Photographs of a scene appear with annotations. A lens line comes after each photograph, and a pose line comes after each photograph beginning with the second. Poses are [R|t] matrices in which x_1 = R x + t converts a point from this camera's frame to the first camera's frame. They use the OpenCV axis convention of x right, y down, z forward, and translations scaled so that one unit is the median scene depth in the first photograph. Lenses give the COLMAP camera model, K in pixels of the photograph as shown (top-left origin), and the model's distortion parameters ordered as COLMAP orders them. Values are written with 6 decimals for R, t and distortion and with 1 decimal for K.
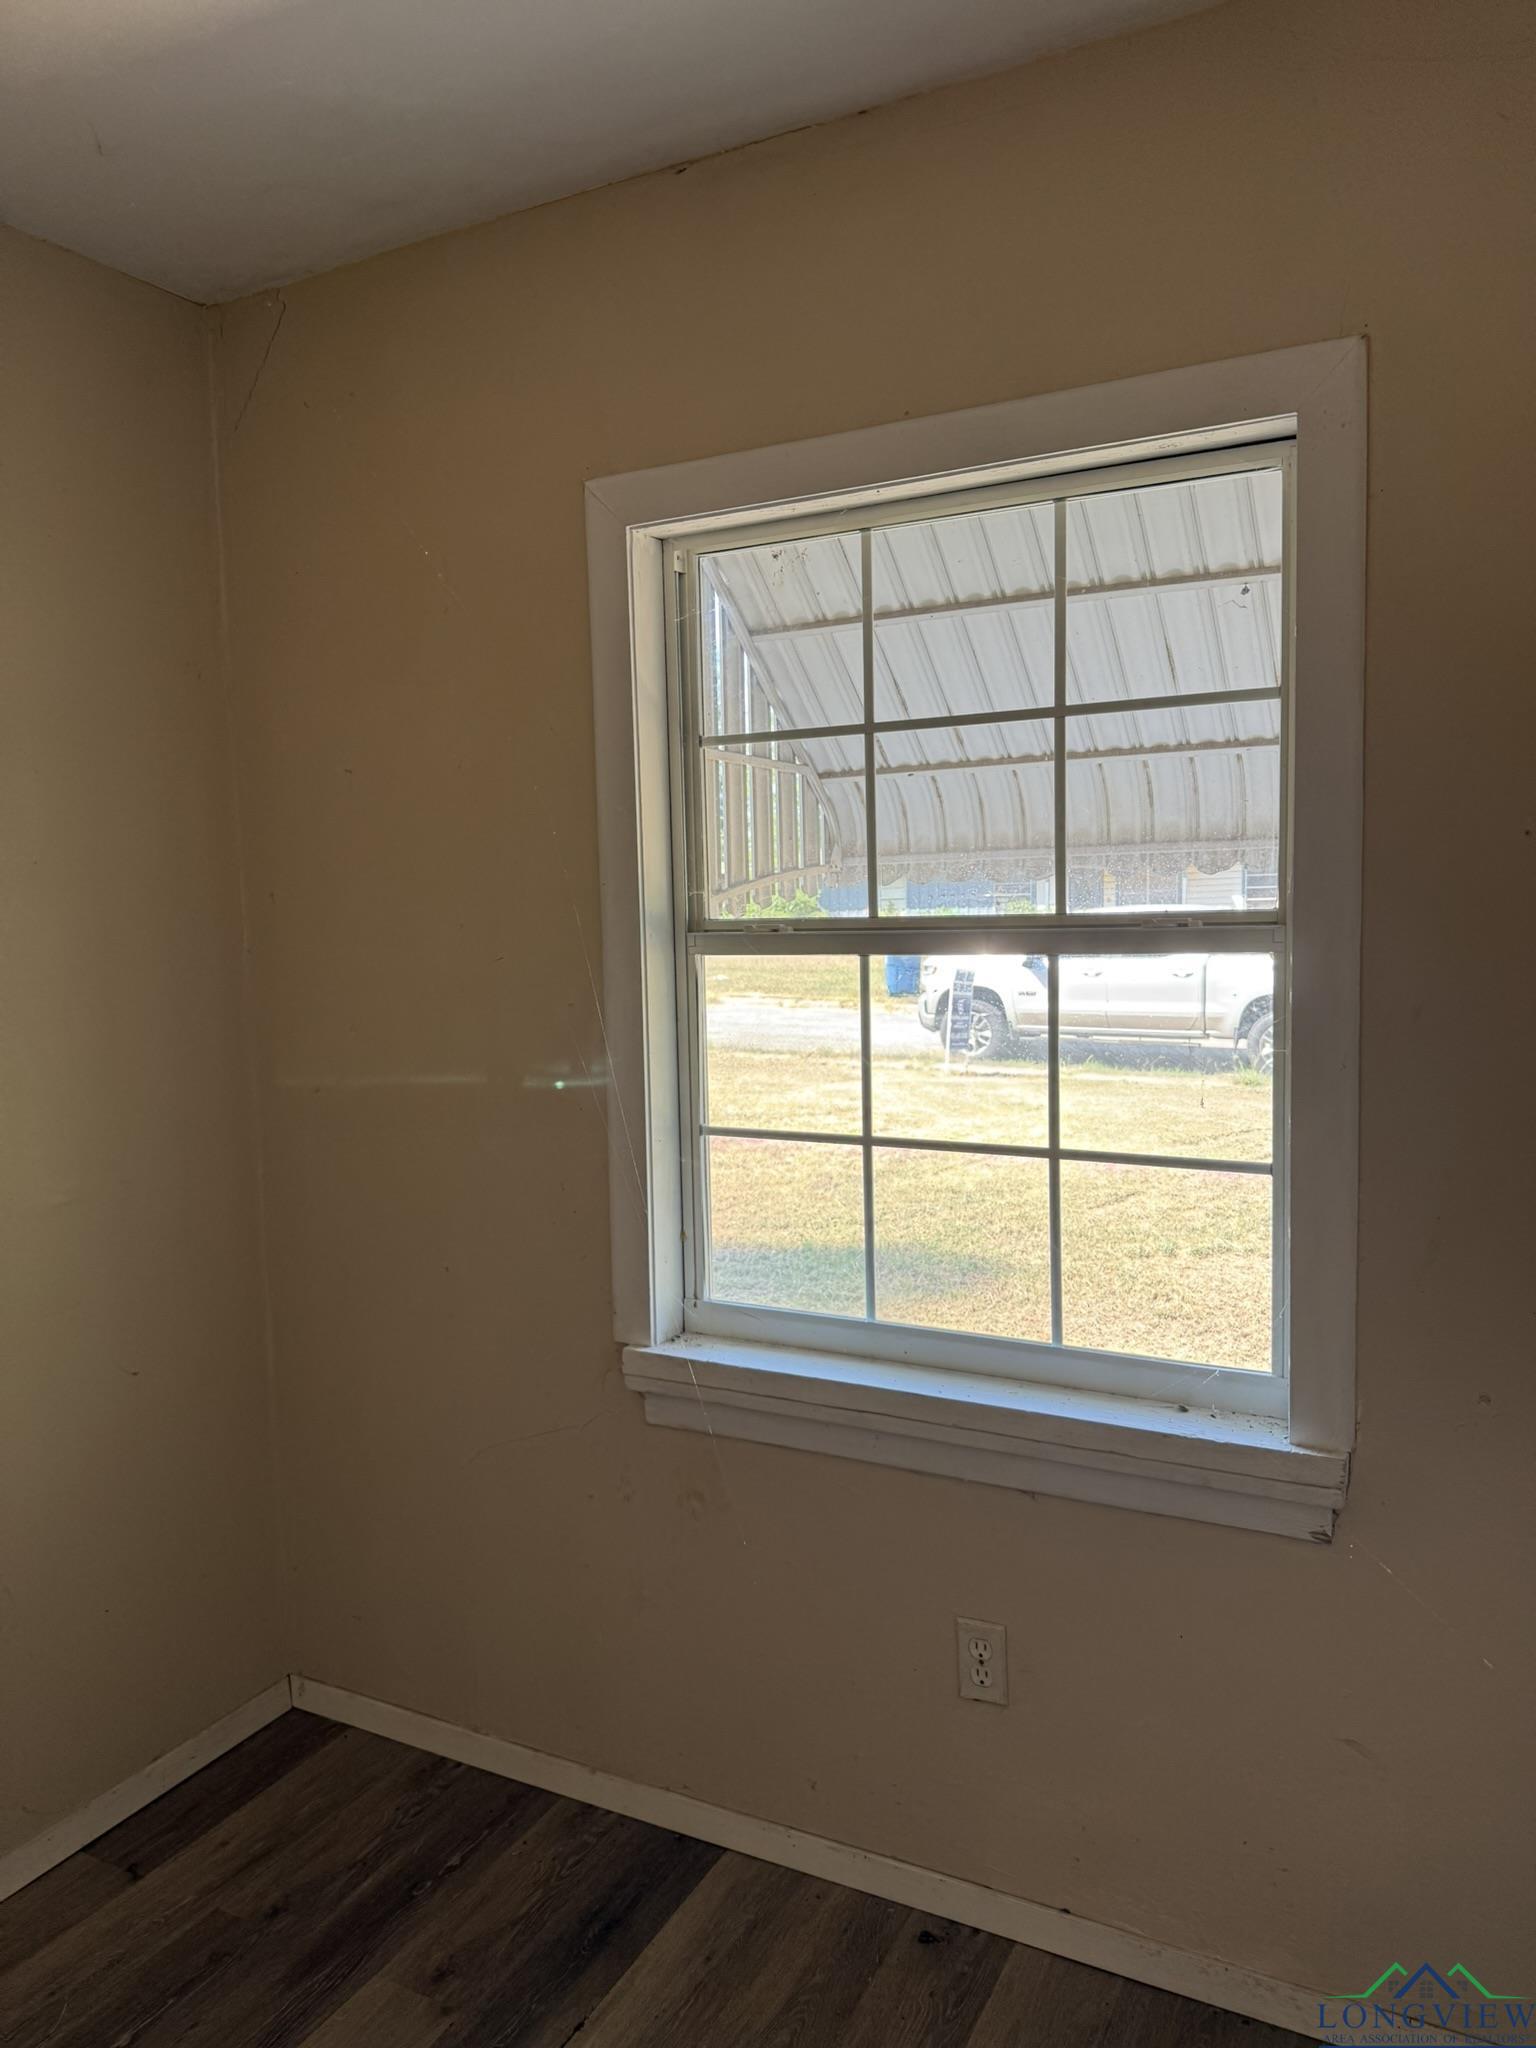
lens RADIAL K [[1434.8, 0, 768.0], [0, 1434.8, 1024.0], [0, 0, 1]] dist [0.058469, -0.071015]
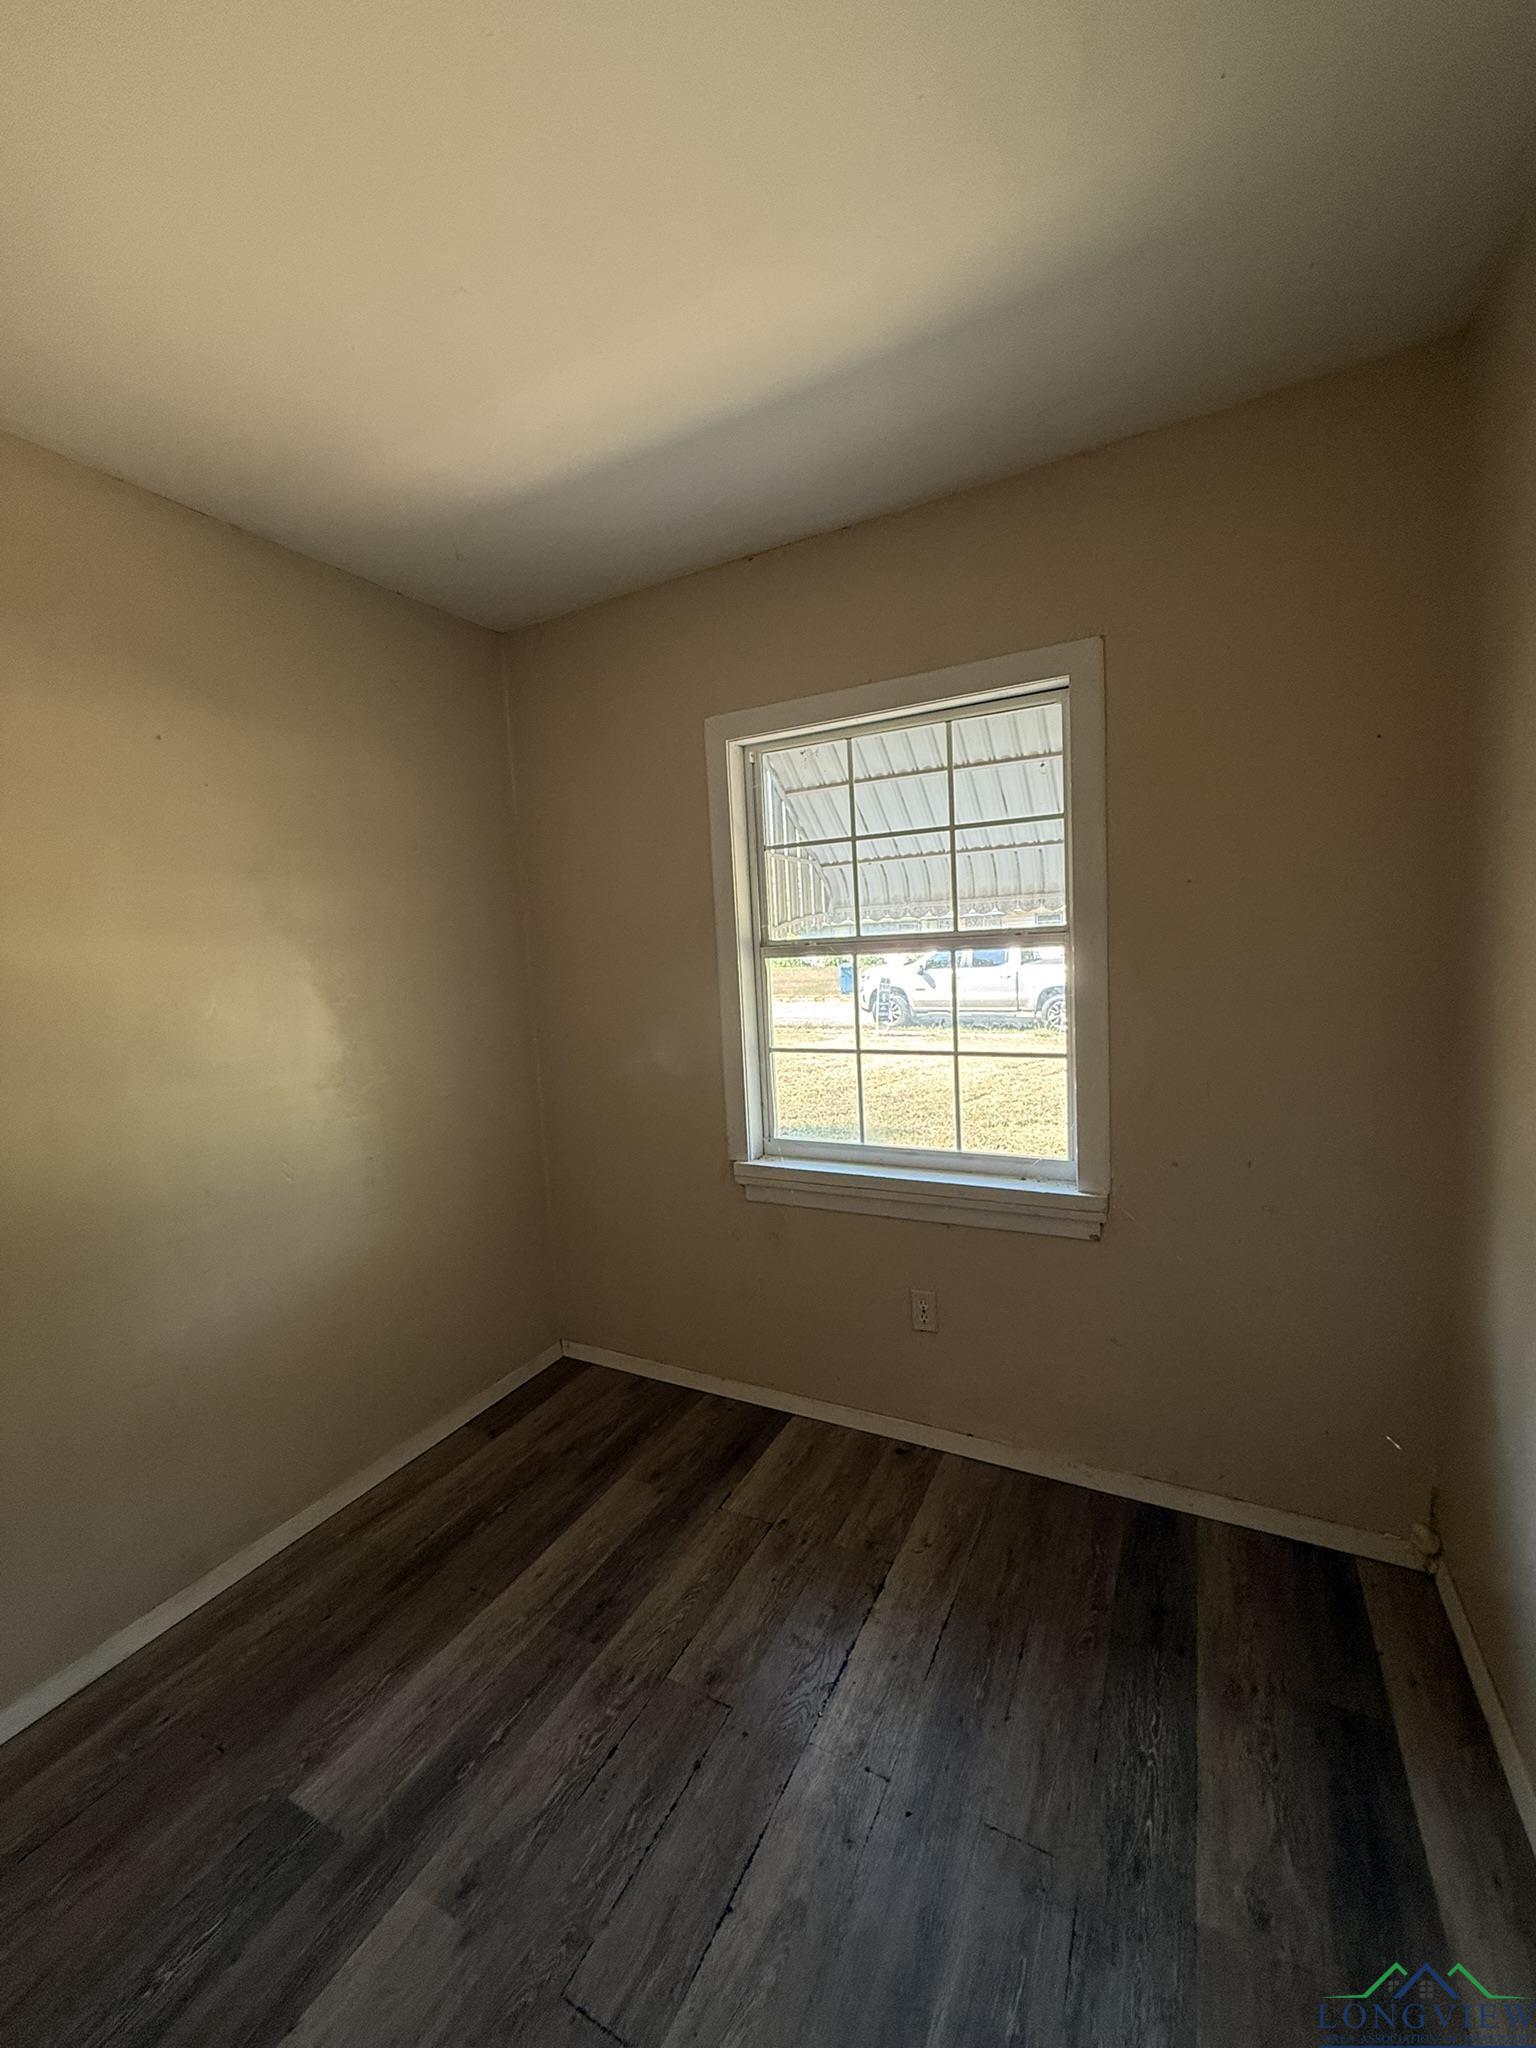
lens RADIAL K [[851.4, 0, 750.3], [0, 851.4, 1029.2], [0, 0, 1]] dist [0.002368, -0.000059]
pose [[0.999624, -0.027399, 0.000399, -0.074041], [0.027398, 0.999623, 0.001589, 0.044222], [-0.000442, -0.001578, 0.999999, -0.149643]]
